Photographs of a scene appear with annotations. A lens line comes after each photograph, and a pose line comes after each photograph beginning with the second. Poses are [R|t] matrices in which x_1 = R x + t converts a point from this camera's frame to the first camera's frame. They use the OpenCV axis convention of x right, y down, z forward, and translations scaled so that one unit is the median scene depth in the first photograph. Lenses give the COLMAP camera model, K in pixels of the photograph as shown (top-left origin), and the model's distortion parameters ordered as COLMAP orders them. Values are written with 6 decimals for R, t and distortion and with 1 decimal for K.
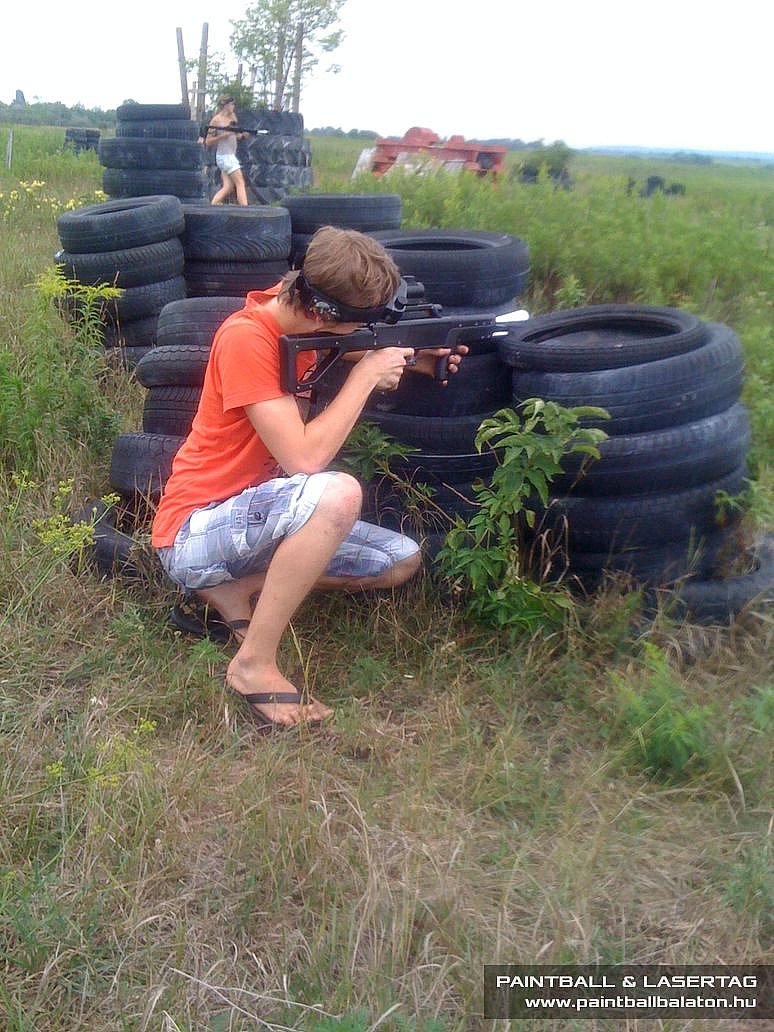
lens RADIAL K [[1330.3, 0, 387.0], [0, 1330.3, 516.0], [0, 0, 1]] dist [-0.020818, -0.034378]
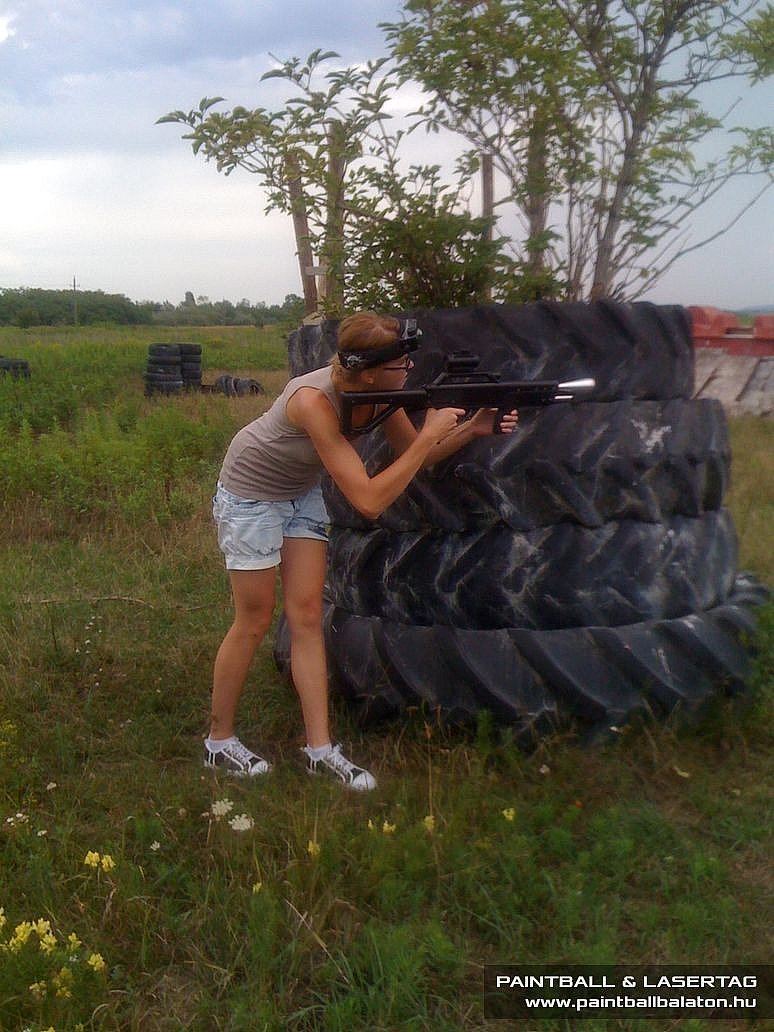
lens RADIAL K [[1330.3, 0, 387.0], [0, 1330.3, 516.0], [0, 0, 1]] dist [-0.020818, -0.034378]
pose [[0.990518, -0.047034, -0.129079, -0.092379], [0.029869, 0.990822, -0.131834, -0.235346], [0.134095, 0.126729, 0.982832, 0.759431]]
